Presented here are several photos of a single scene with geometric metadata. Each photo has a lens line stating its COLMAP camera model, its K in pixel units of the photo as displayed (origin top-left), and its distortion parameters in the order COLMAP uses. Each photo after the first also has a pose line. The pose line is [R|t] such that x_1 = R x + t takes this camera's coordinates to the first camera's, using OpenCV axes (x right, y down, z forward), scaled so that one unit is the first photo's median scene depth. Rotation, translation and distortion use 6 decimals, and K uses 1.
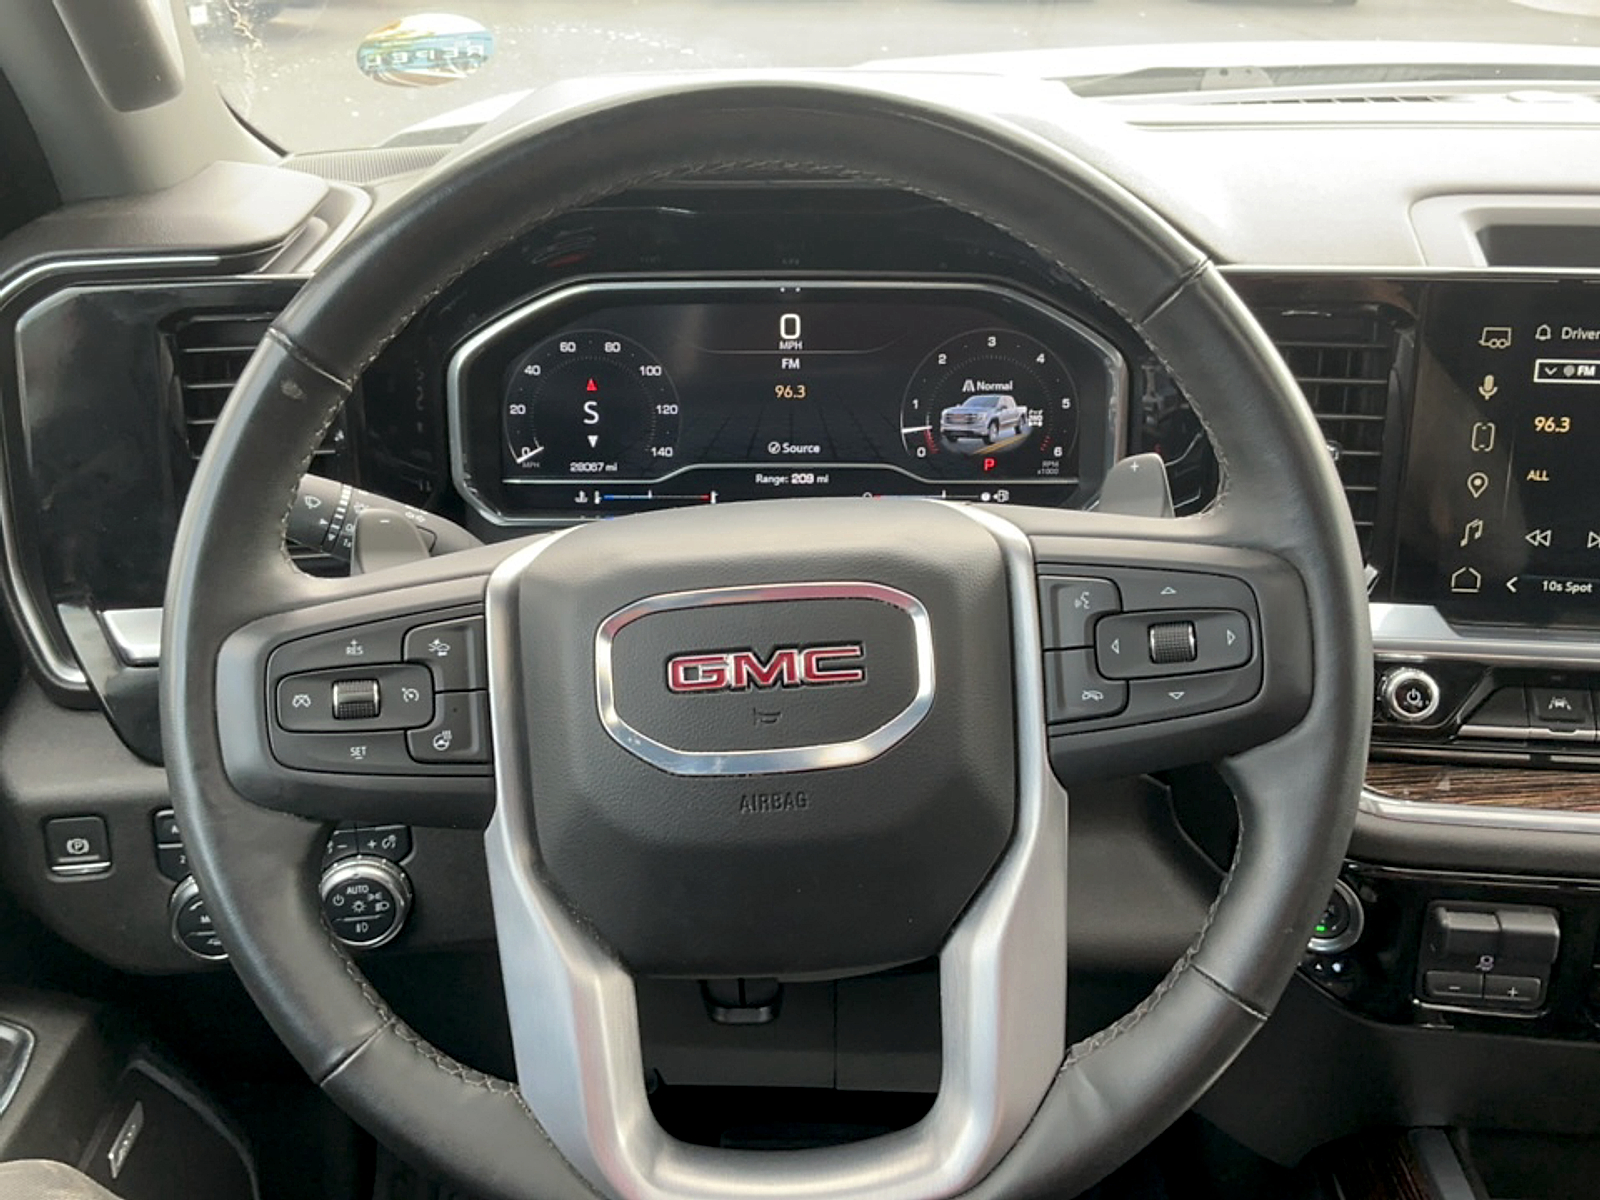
lens RADIAL K [[1673.8, 0, 800.0], [0, 1673.8, 600.0], [0, 0, 1]] dist [0.154255, -0.366364]
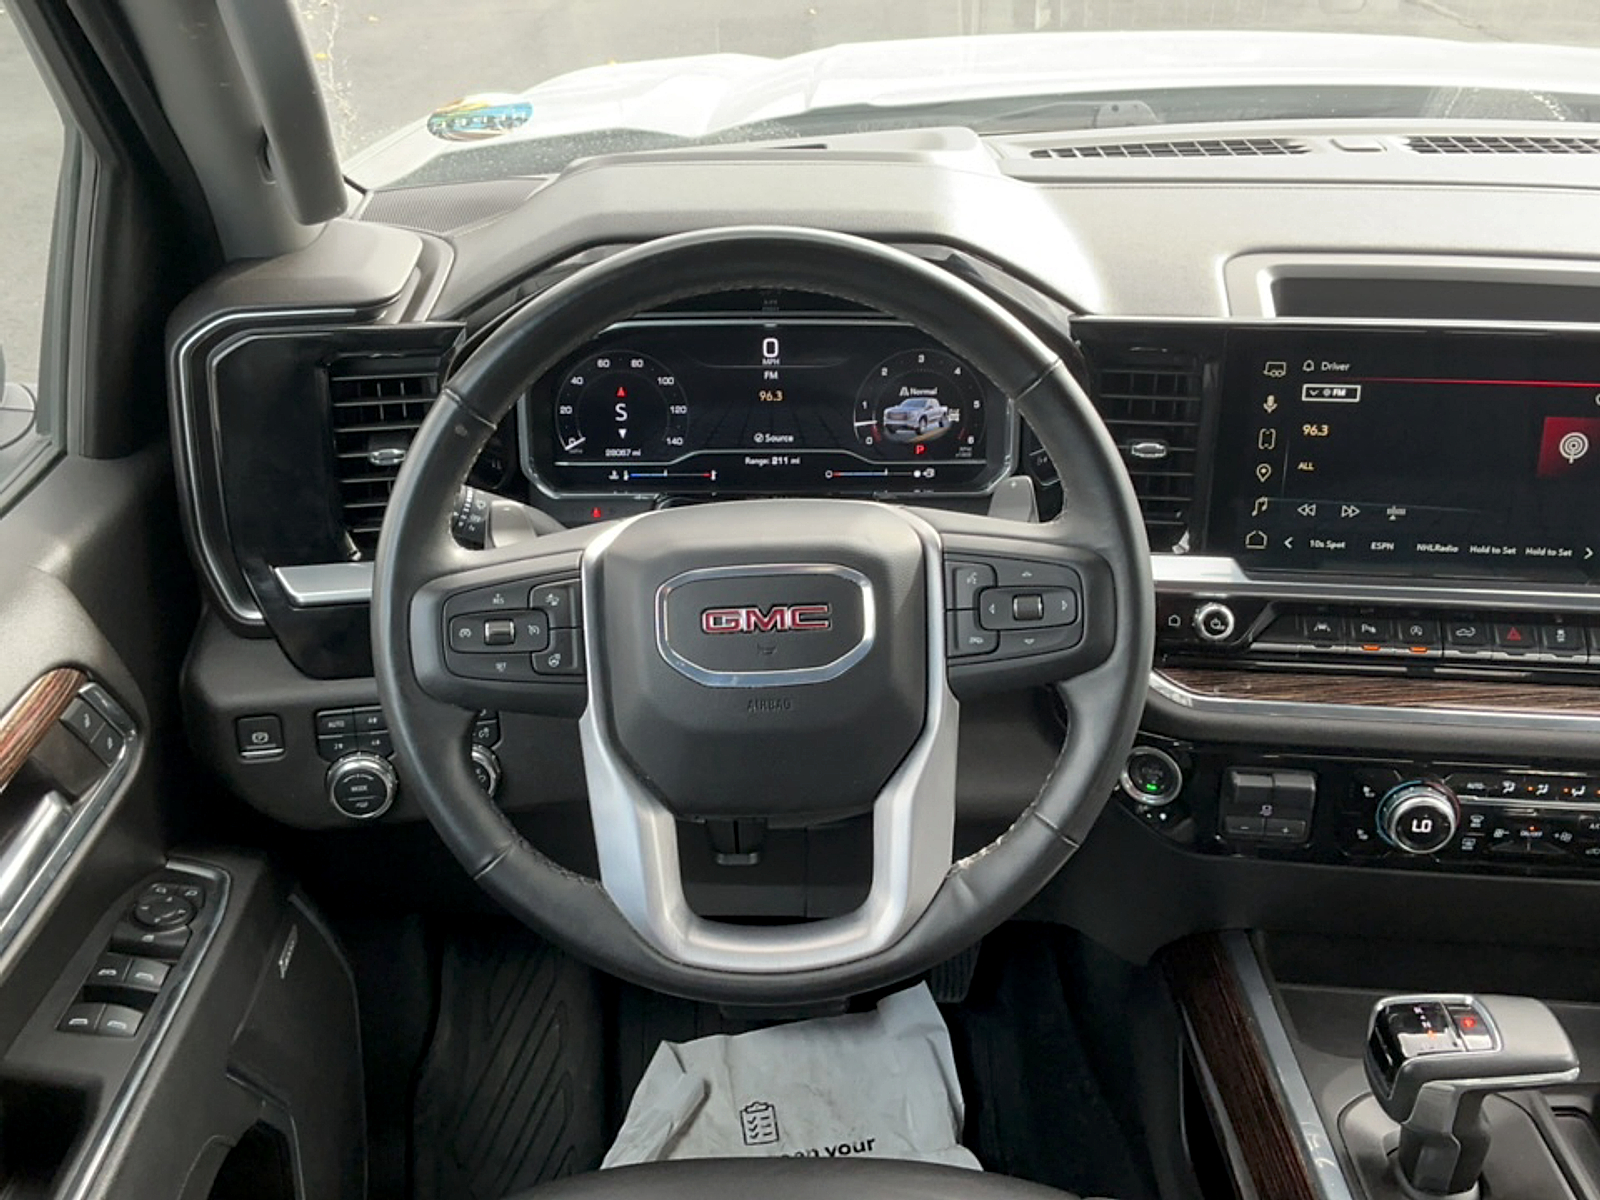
lens RADIAL K [[1673.8, 0, 800.0], [0, 1673.8, 600.0], [0, 0, 1]] dist [0.154255, -0.366364]
pose [[0.999644, -0.006879, 0.025775, -0.019978], [0.005255, 0.998028, 0.062545, -0.050254], [-0.026154, -0.062387, 0.997709, -0.375526]]
